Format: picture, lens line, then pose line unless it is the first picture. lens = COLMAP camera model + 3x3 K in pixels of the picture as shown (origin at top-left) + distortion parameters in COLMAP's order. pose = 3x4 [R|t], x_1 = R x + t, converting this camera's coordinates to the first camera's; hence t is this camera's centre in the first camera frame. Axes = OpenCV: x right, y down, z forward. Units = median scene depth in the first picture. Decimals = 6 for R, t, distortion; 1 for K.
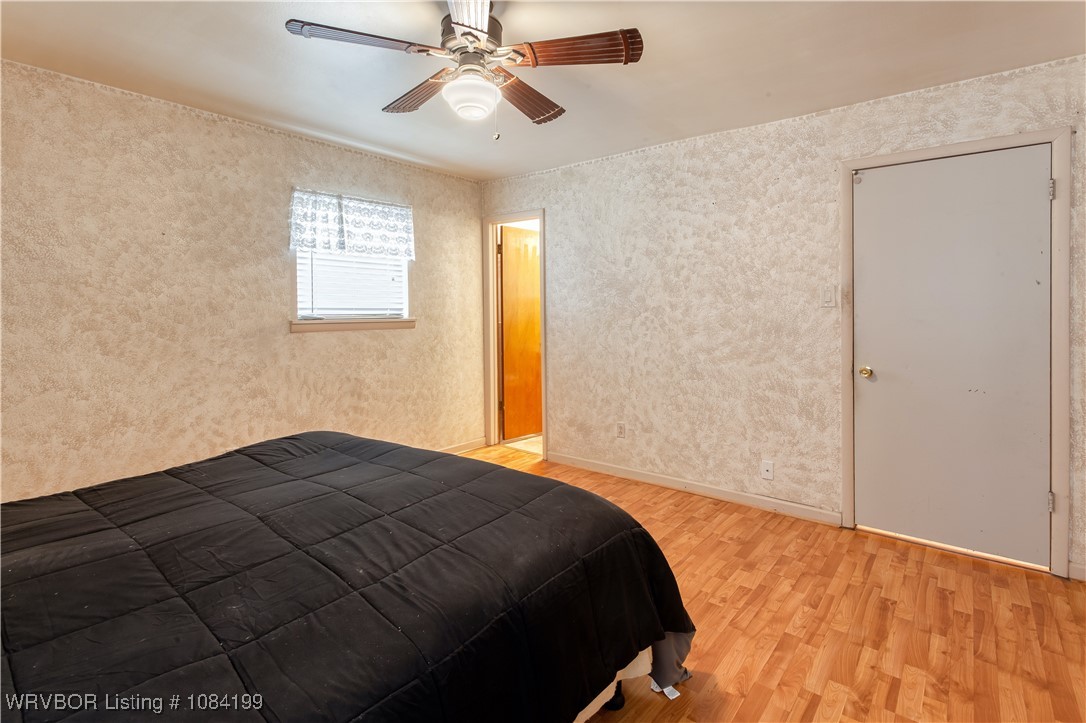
lens RADIAL K [[520.9, 0, 539.3], [0, 520.9, 299.6], [0, 0, 1]] dist [0.001580, 0.000688]
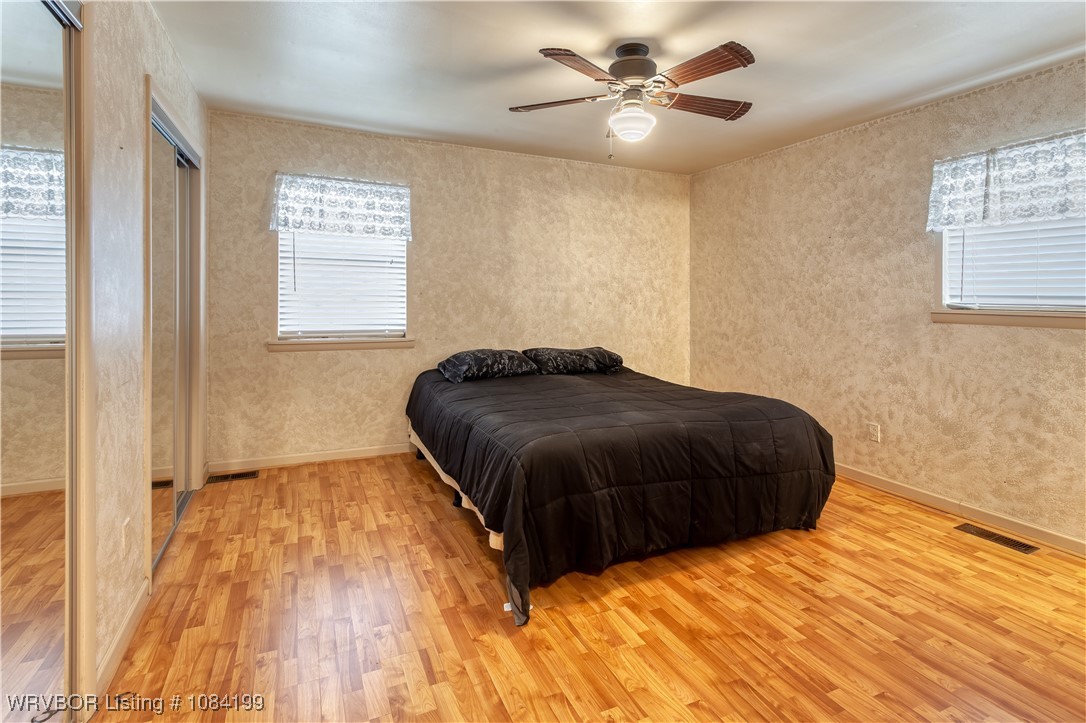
lens RADIAL K [[520.9, 0, 539.3], [0, 520.9, 299.6], [0, 0, 1]] dist [0.001580, 0.000688]
pose [[-0.430592, 0.002648, -0.902543, 0.682489], [0.004224, 0.999991, 0.000919, 0.021445], [0.902537, -0.003417, -0.430600, 0.824767]]
